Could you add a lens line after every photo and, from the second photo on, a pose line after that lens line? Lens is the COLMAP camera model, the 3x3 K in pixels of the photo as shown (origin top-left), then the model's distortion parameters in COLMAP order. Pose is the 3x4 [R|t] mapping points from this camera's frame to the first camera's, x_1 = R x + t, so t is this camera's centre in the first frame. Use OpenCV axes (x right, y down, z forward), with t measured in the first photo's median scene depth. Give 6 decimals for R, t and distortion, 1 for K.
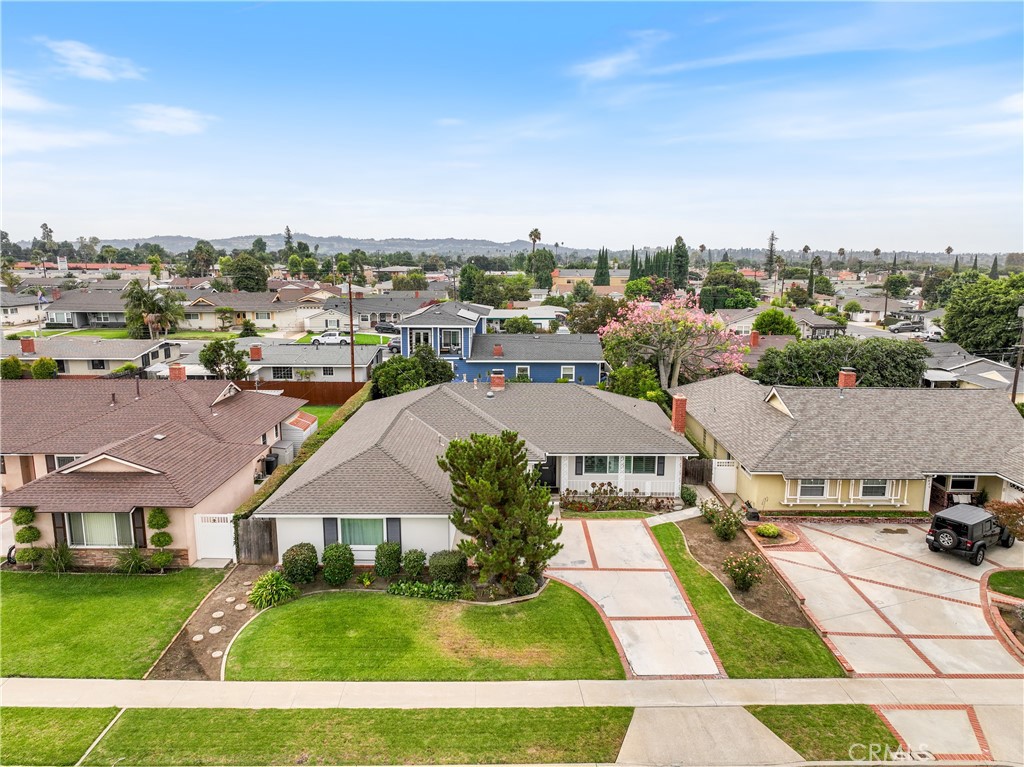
lens RADIAL K [[711.2, 0, 512.0], [0, 711.2, 383.5], [0, 0, 1]] dist [-0.000135, 0.007312]
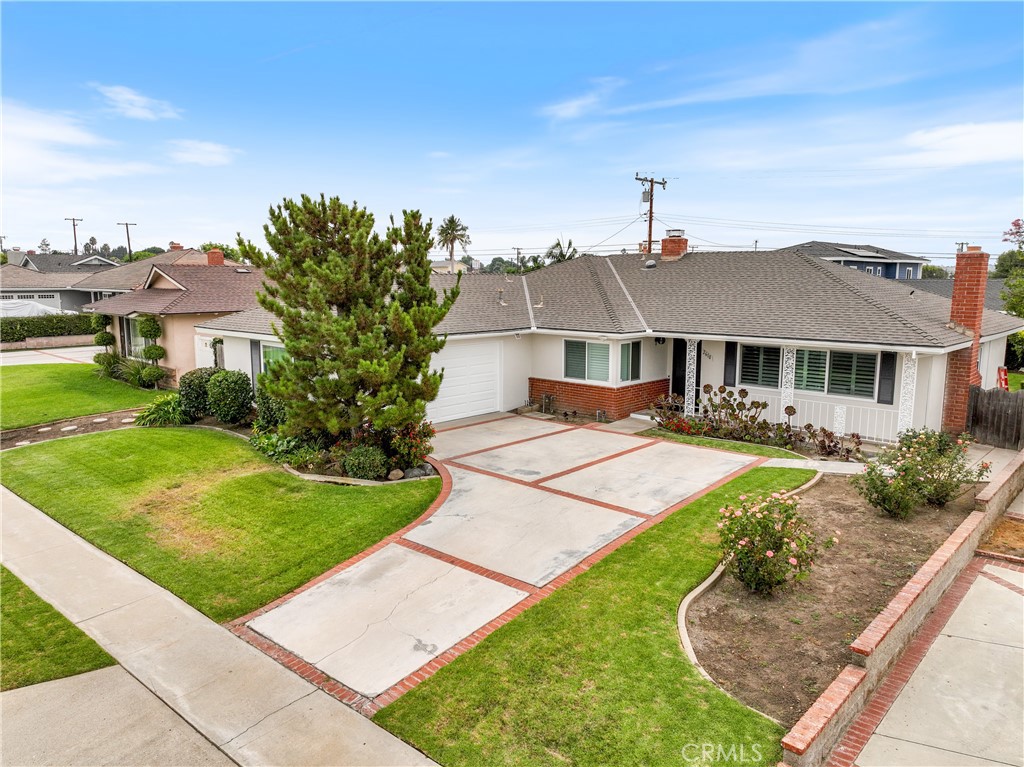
lens RADIAL K [[711.2, 0, 512.0], [0, 711.2, 383.5], [0, 0, 1]] dist [-0.000135, 0.007312]
pose [[0.735278, 0.096044, -0.670926, 0.532475], [-0.122560, 0.992431, 0.007752, 0.219492], [0.666592, 0.076529, 0.741484, 0.711017]]
